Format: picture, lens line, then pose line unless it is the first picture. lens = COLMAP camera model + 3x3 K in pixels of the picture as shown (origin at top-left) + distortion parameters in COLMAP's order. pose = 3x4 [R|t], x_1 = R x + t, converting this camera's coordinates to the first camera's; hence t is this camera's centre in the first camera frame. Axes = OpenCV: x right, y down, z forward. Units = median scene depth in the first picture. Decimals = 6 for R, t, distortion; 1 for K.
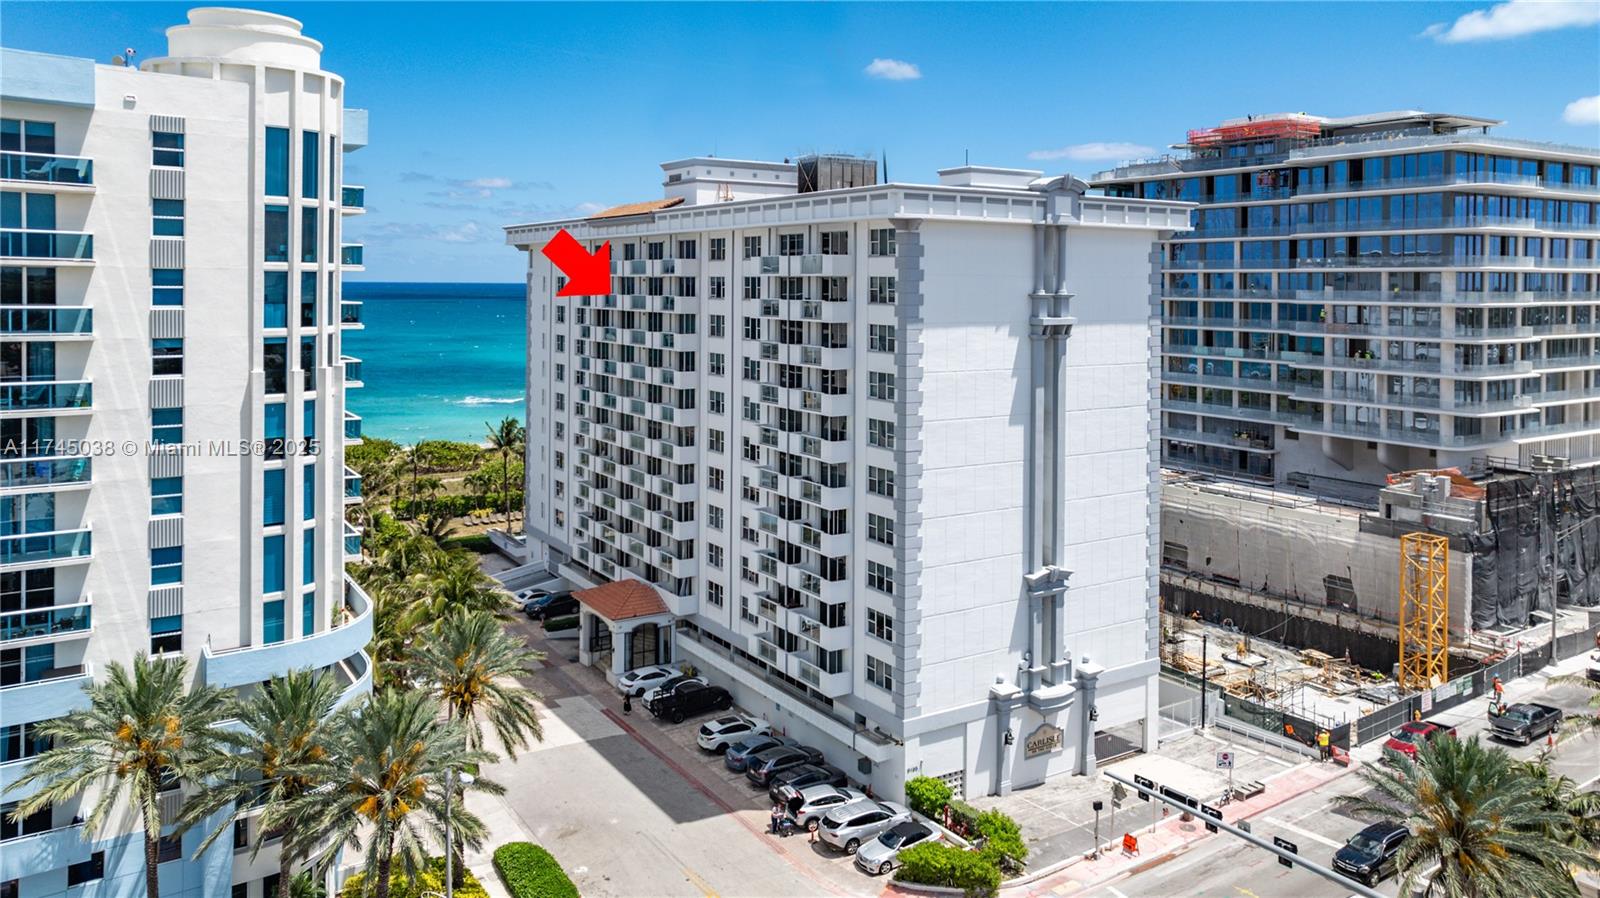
lens RADIAL K [[1155.7, 0, 823.9], [0, 1155.7, 305.9], [0, 0, 1]] dist [-0.004863, -0.001187]
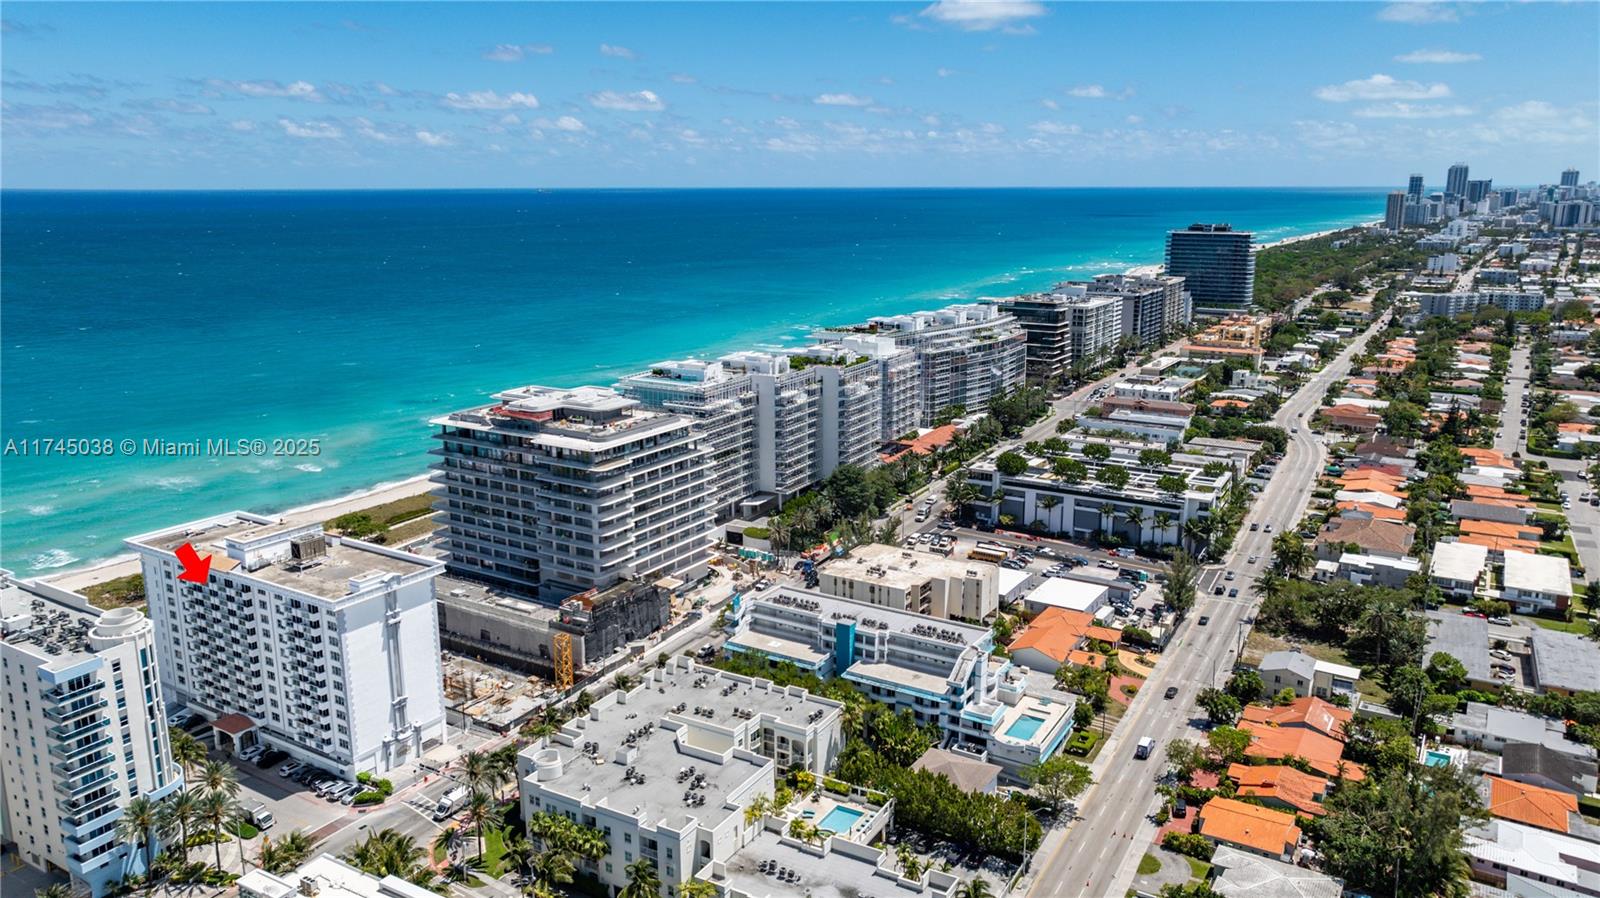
lens RADIAL K [[1133.9, 0, 796.5], [0, 1133.9, 438.3], [0, 0, 1]] dist [-0.002829, -0.003423]
pose [[0.908972, -0.101533, 0.404303, 0.005716], [0.019600, 0.979221, 0.201847, -0.998818], [-0.416396, -0.175549, 0.892074, -1.929519]]
